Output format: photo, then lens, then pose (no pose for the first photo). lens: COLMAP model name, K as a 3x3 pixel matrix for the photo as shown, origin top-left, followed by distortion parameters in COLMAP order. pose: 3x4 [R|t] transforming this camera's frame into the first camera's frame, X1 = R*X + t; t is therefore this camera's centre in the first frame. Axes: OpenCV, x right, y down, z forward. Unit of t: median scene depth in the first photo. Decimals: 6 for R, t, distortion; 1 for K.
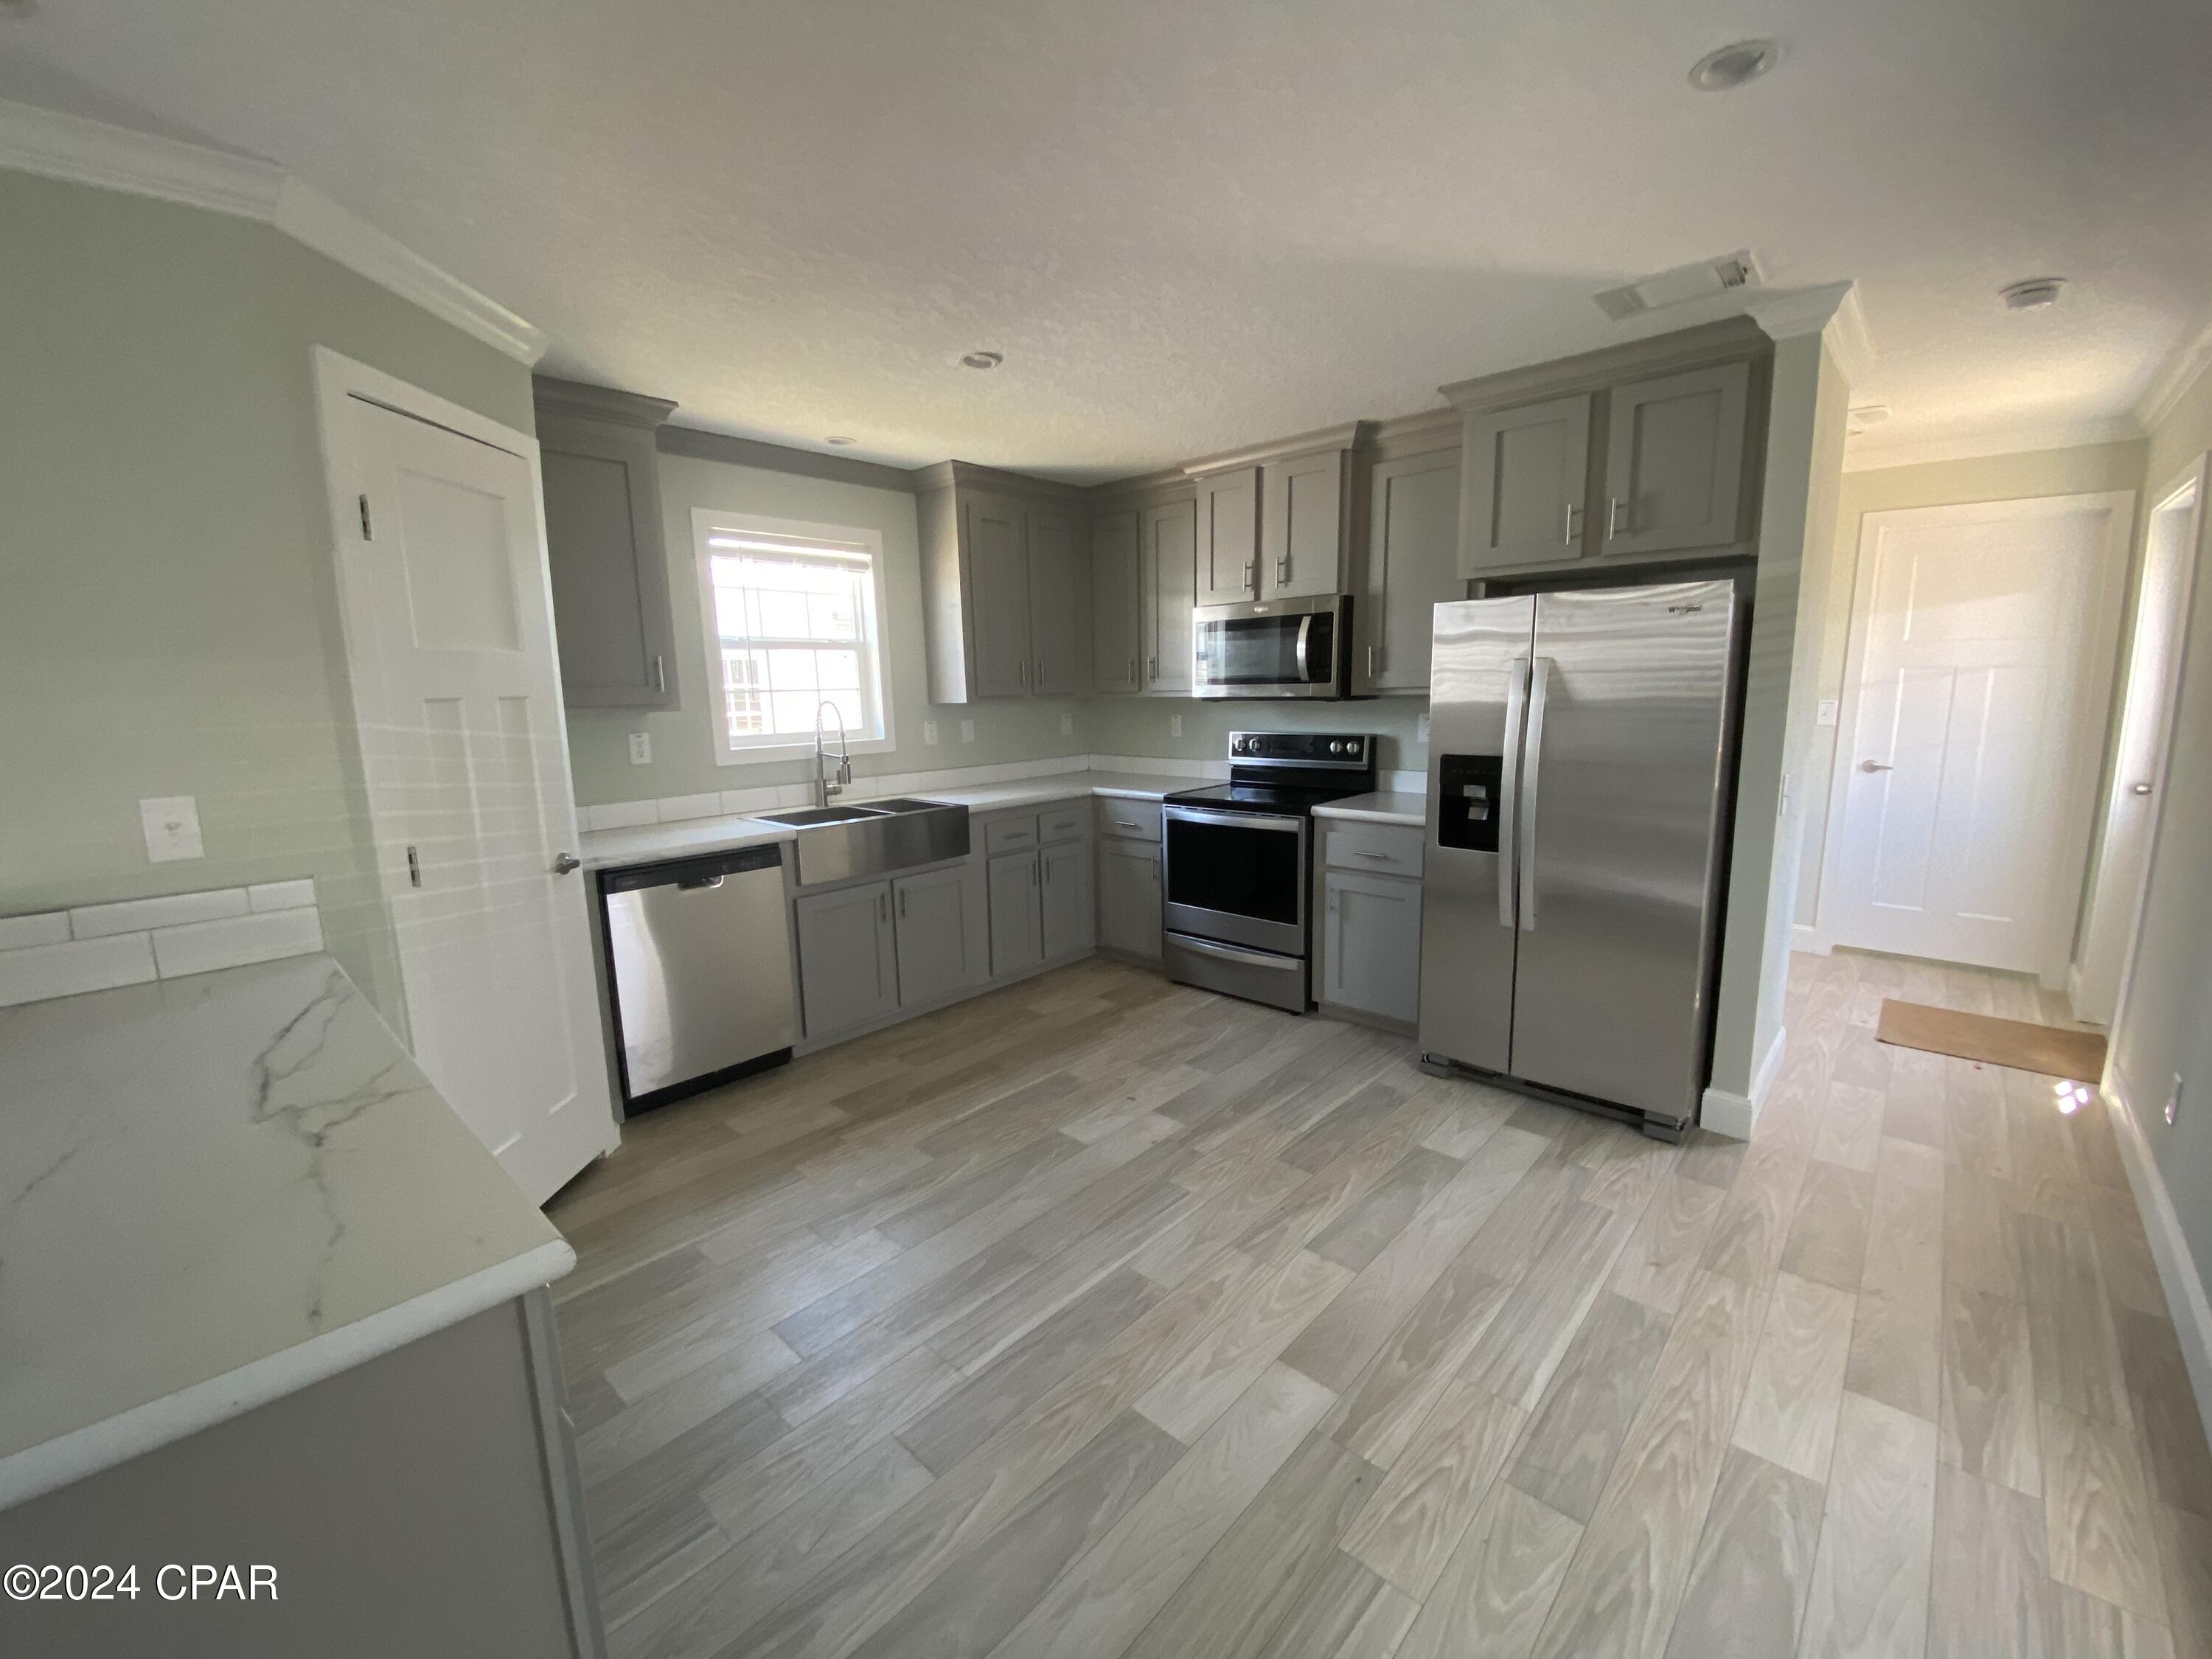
lens RADIAL K [[887.9, 0, 1099.9], [0, 887.9, 828.5], [0, 0, 1]] dist [-0.001021, -0.018390]
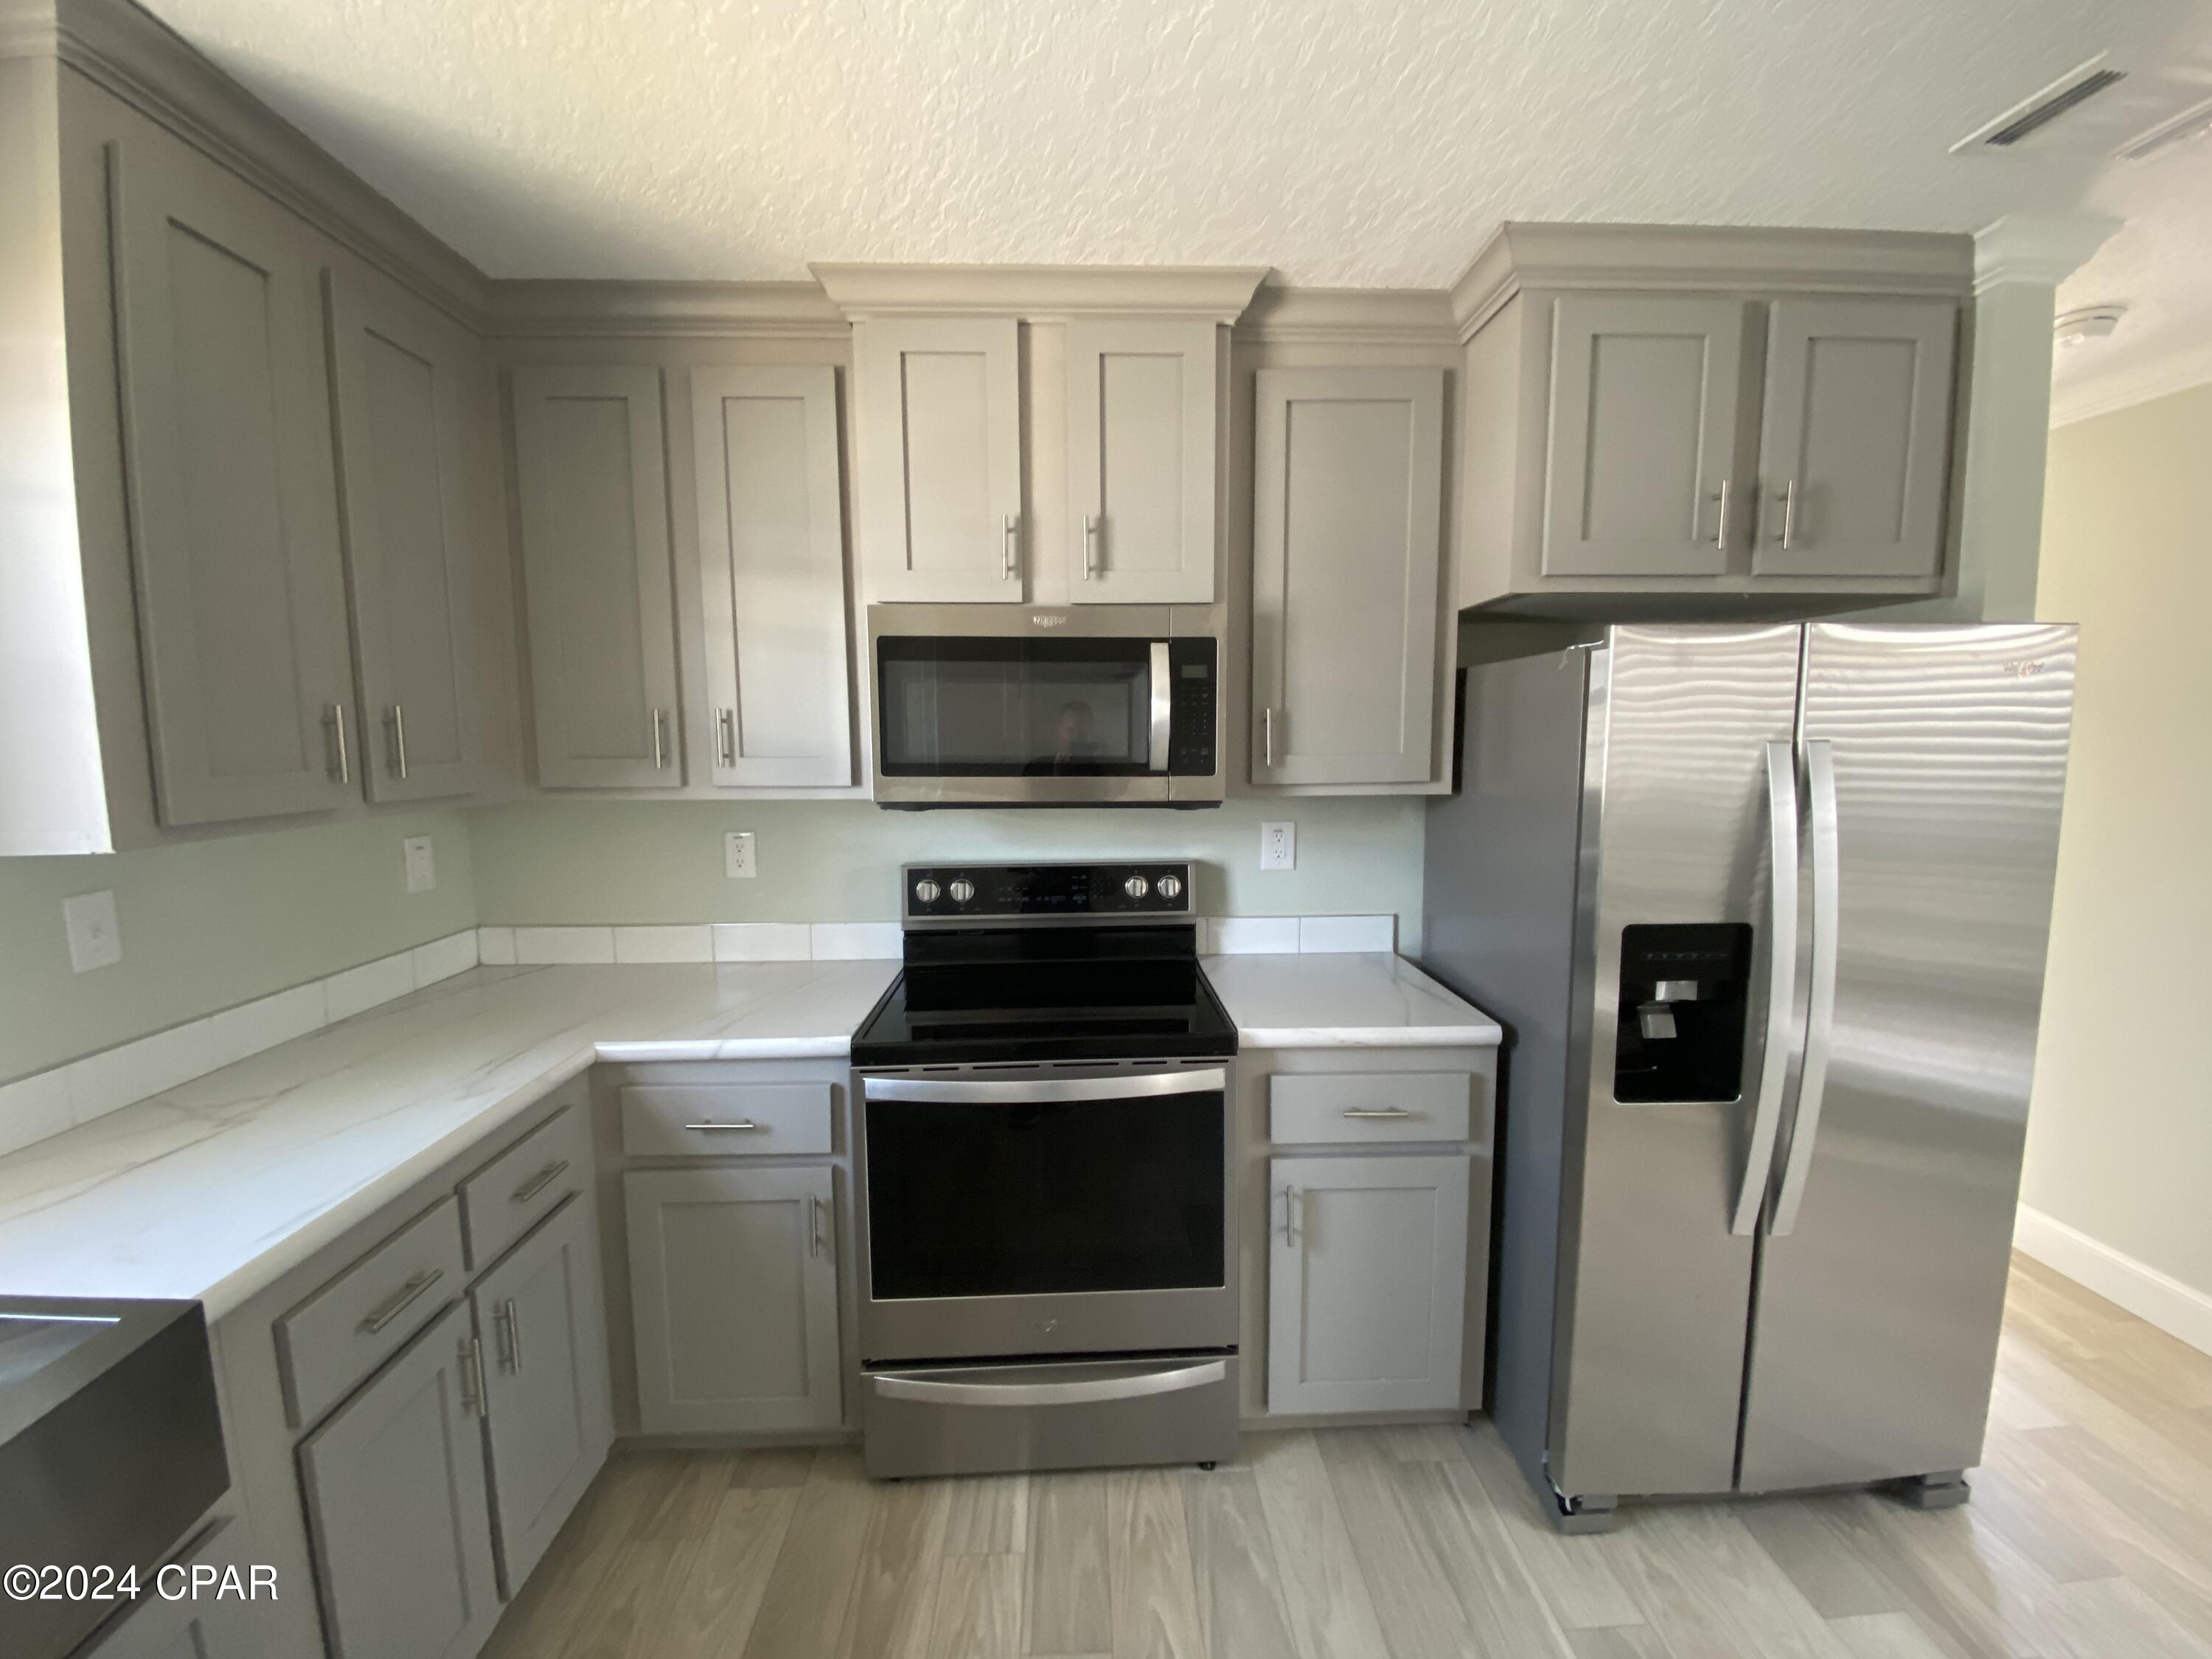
lens RADIAL K [[872.2, 0, 1104.9], [0, 872.2, 823.0], [0, 0, 1]] dist [0.012488, -0.017120]
pose [[0.704716, -0.051723, 0.707602, -0.035009], [0.103470, 0.994169, -0.030378, -0.032356], [-0.701904, 0.094624, 0.705958, 0.174801]]
